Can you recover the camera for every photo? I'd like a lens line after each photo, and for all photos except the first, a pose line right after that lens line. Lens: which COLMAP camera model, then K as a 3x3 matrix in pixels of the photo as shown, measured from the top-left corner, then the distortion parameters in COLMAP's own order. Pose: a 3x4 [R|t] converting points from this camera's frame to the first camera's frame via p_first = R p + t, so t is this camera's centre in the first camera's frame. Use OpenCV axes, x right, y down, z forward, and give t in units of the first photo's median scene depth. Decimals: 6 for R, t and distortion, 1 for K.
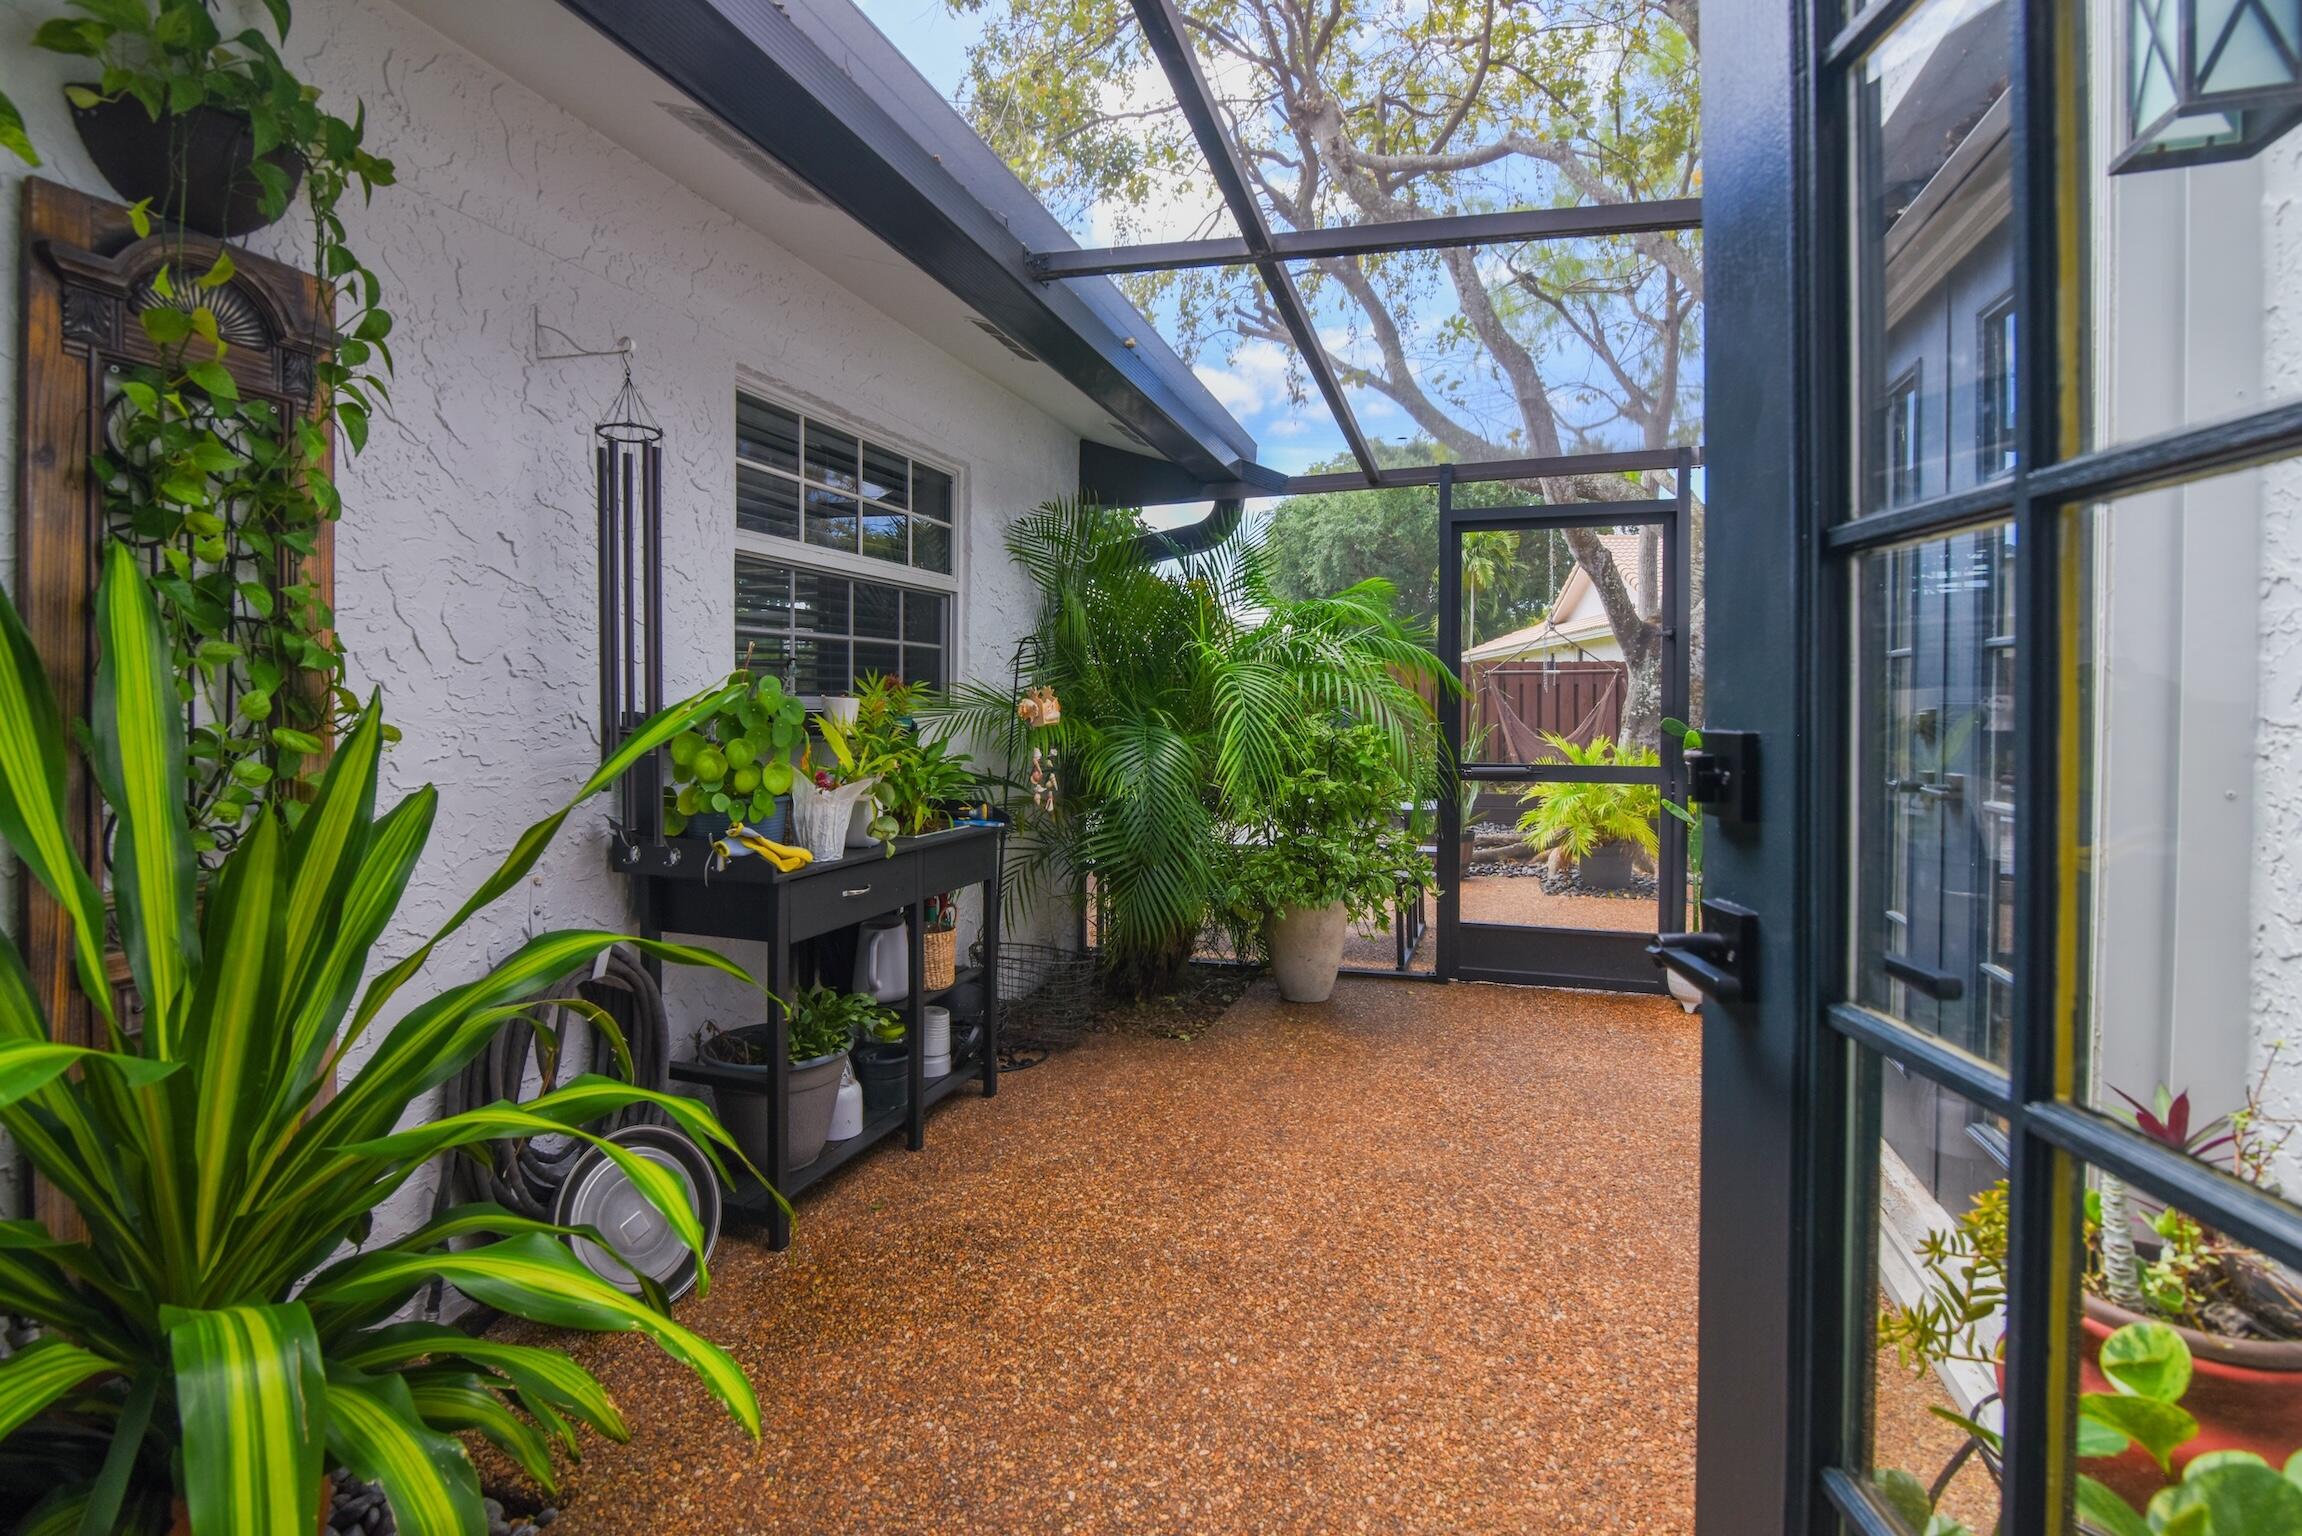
lens RADIAL K [[1081.1, 0, 1143.1], [0, 1081.1, 719.0], [0, 0, 1]] dist [-0.022484, 0.000692]
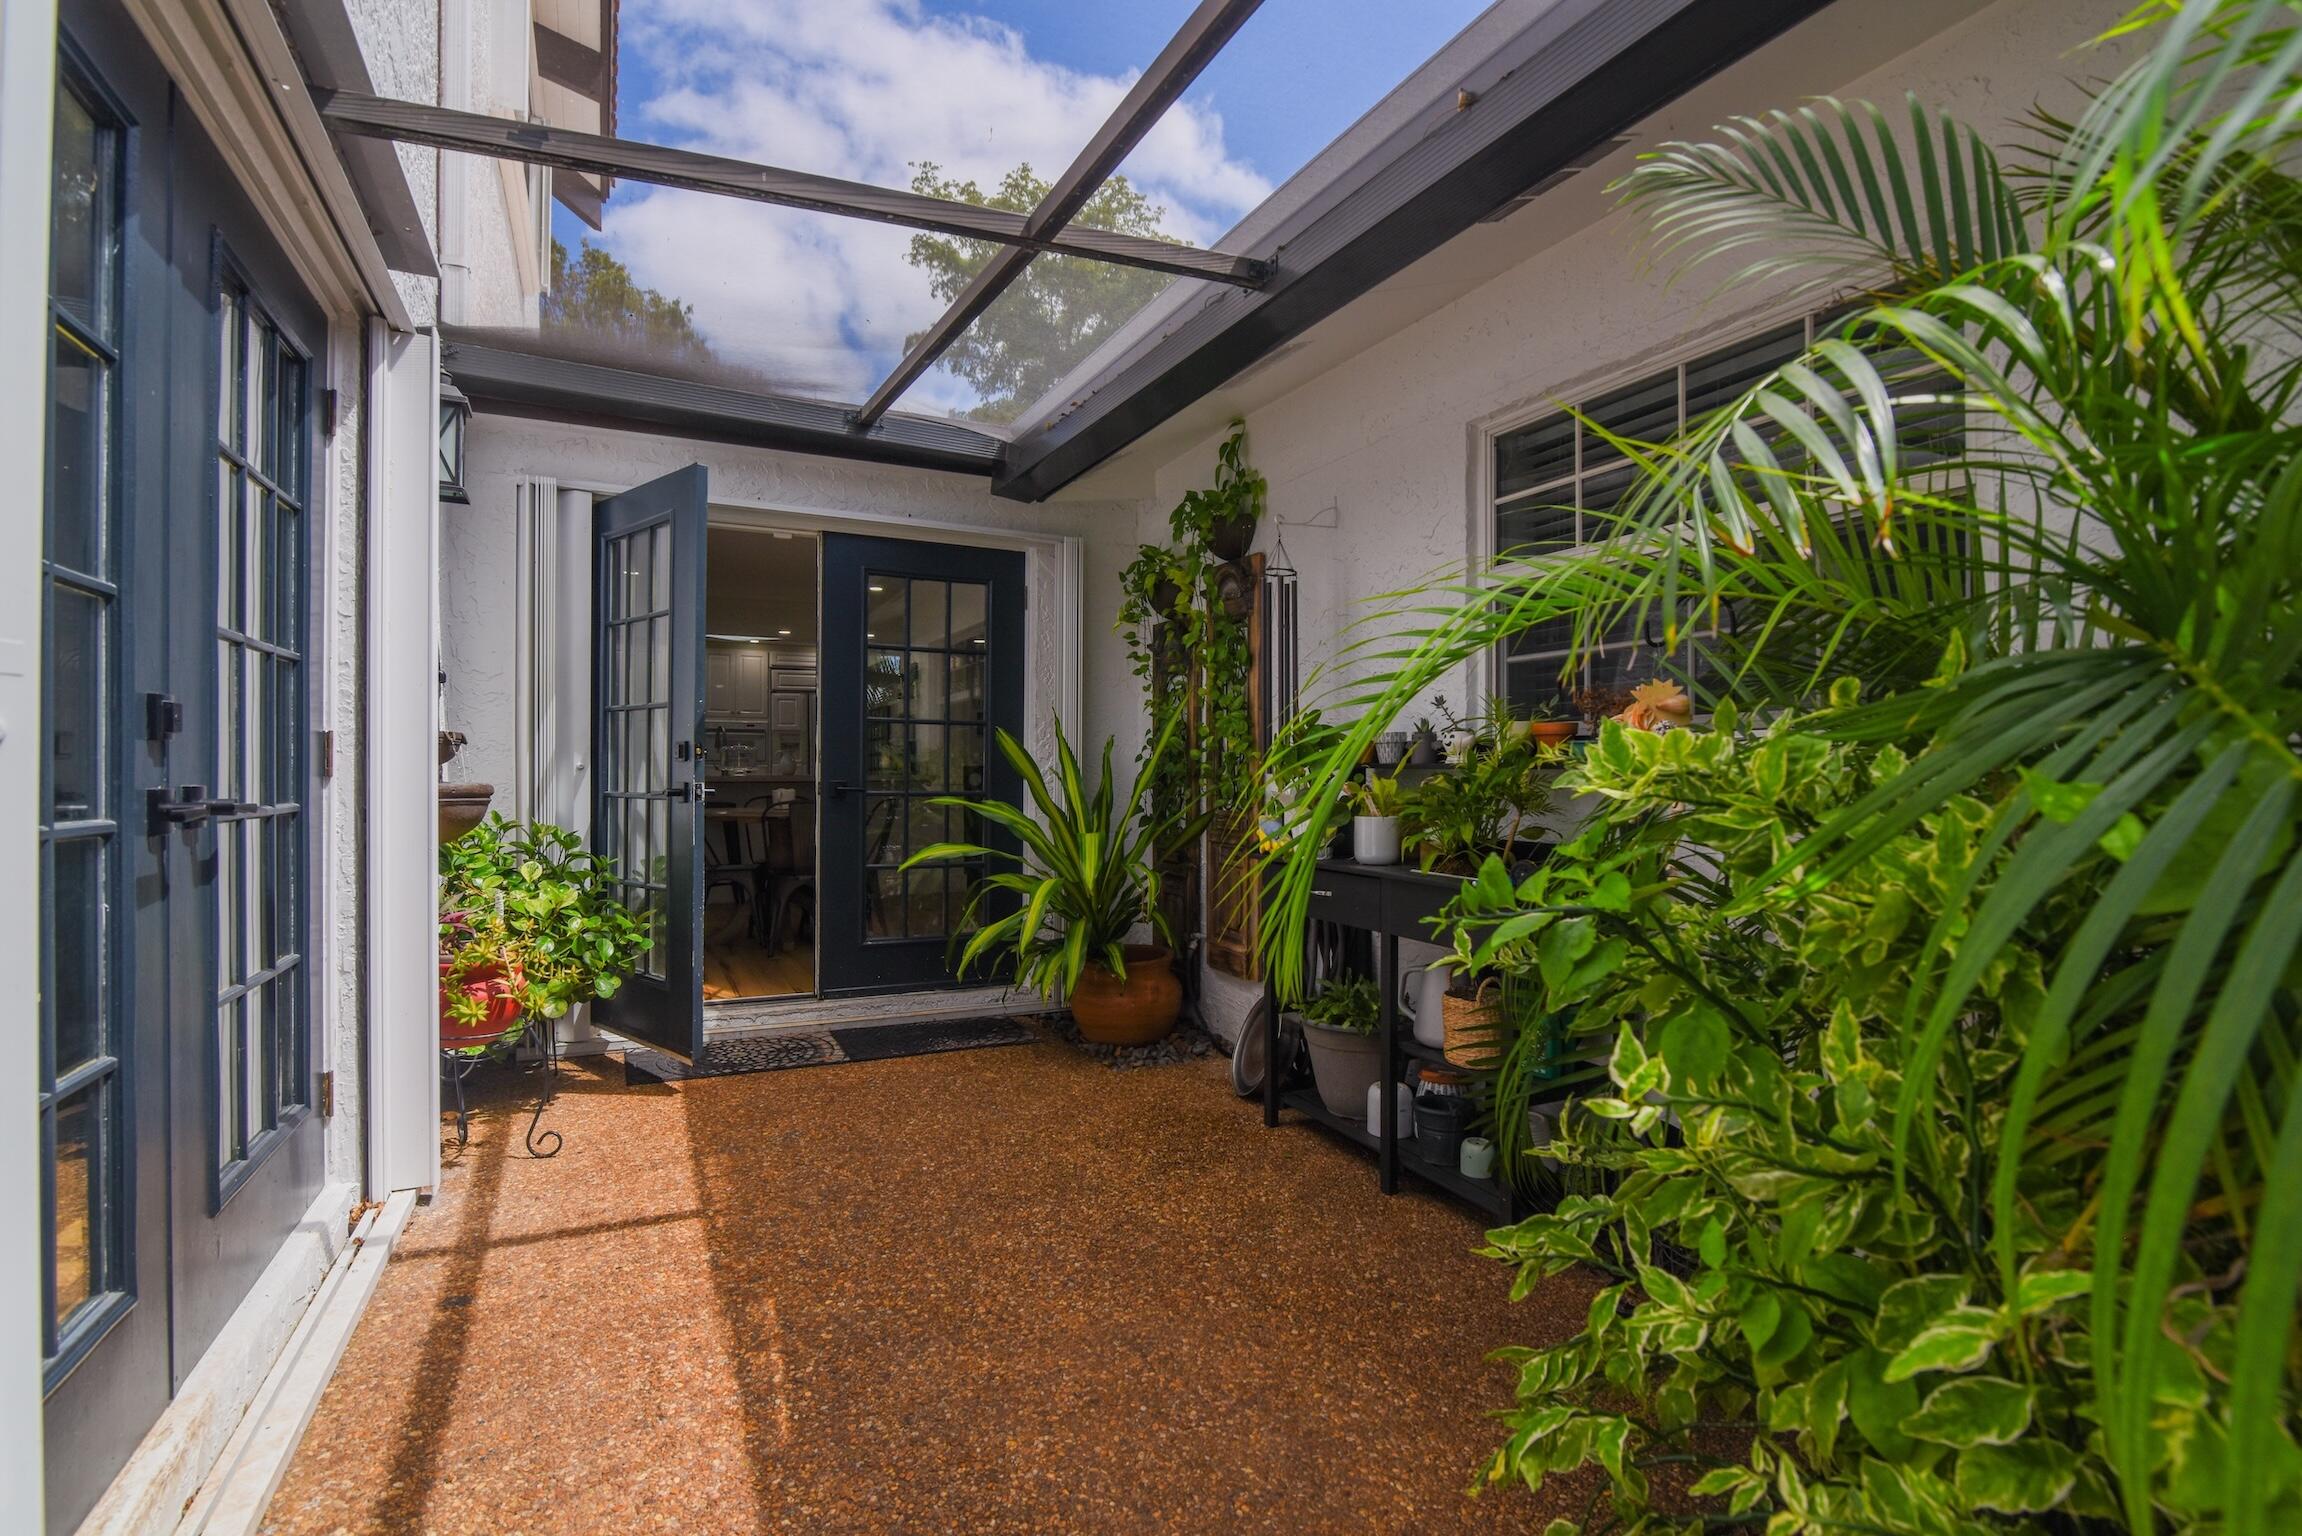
lens RADIAL K [[1081.1, 0, 1143.1], [0, 1081.1, 719.0], [0, 0, 1]] dist [-0.022484, 0.000692]
pose [[-0.715438, -0.018708, -0.698426, 0.629542], [-0.001086, 0.999670, -0.025665, 0.002632], [0.698675, -0.017604, -0.715222, 1.555068]]
